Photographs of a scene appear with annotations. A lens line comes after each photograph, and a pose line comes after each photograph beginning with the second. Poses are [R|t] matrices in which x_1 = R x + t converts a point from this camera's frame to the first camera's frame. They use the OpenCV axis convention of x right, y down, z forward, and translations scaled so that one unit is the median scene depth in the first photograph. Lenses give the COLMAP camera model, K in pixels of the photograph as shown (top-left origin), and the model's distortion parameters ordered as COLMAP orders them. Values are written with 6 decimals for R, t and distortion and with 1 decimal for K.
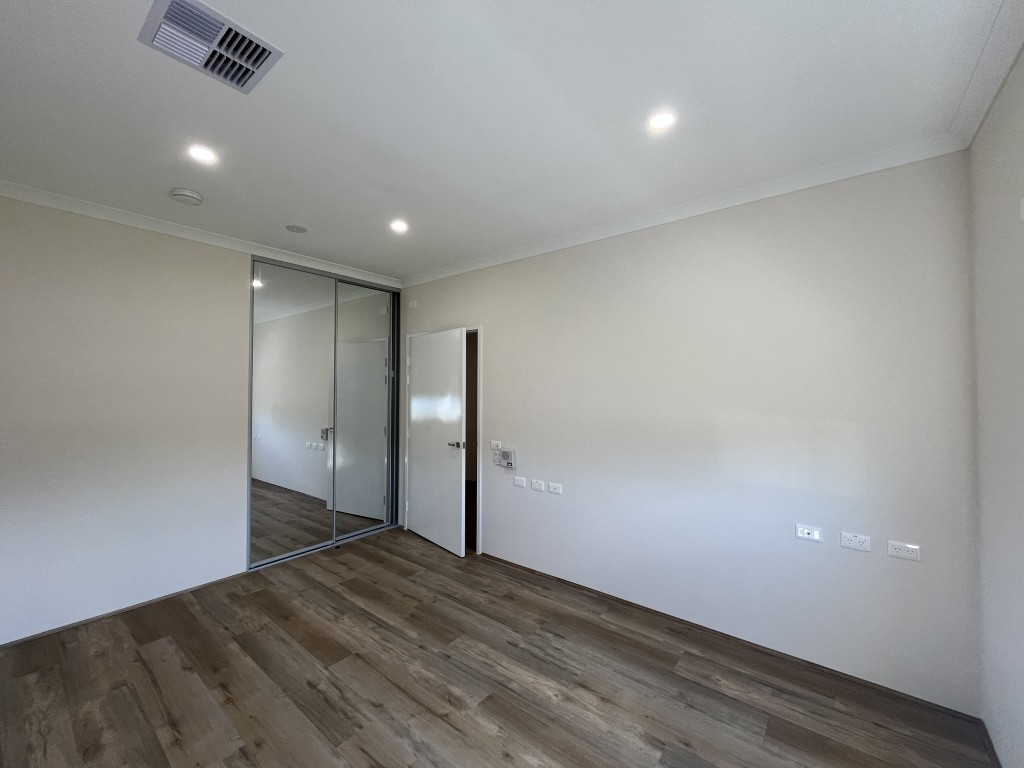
lens RADIAL K [[412.2, 0, 510.7], [0, 412.2, 387.2], [0, 0, 1]] dist [-0.007077, 0.000411]
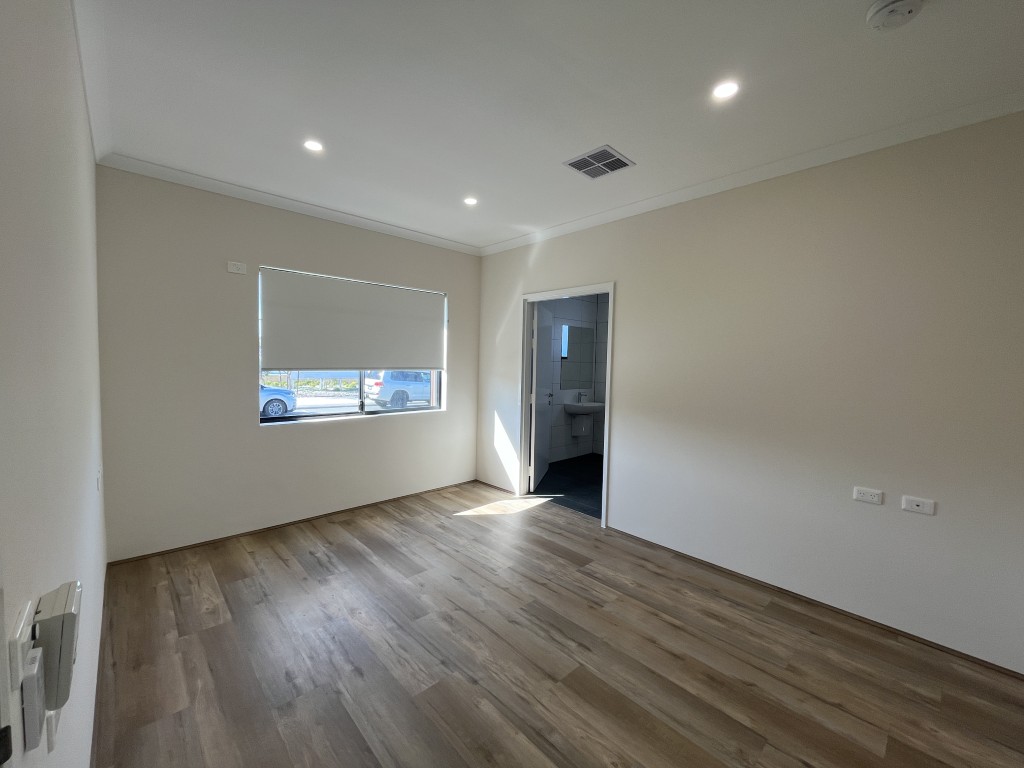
lens RADIAL K [[412.2, 0, 511.1], [0, 412.2, 383.7], [0, 0, 1]] dist [-0.007077, 0.000411]
pose [[-0.989650, -0.030641, 0.140194, -0.426226], [-0.024979, 0.998807, 0.041968, 0.055427], [-0.141312, 0.038032, -0.989234, 1.962768]]
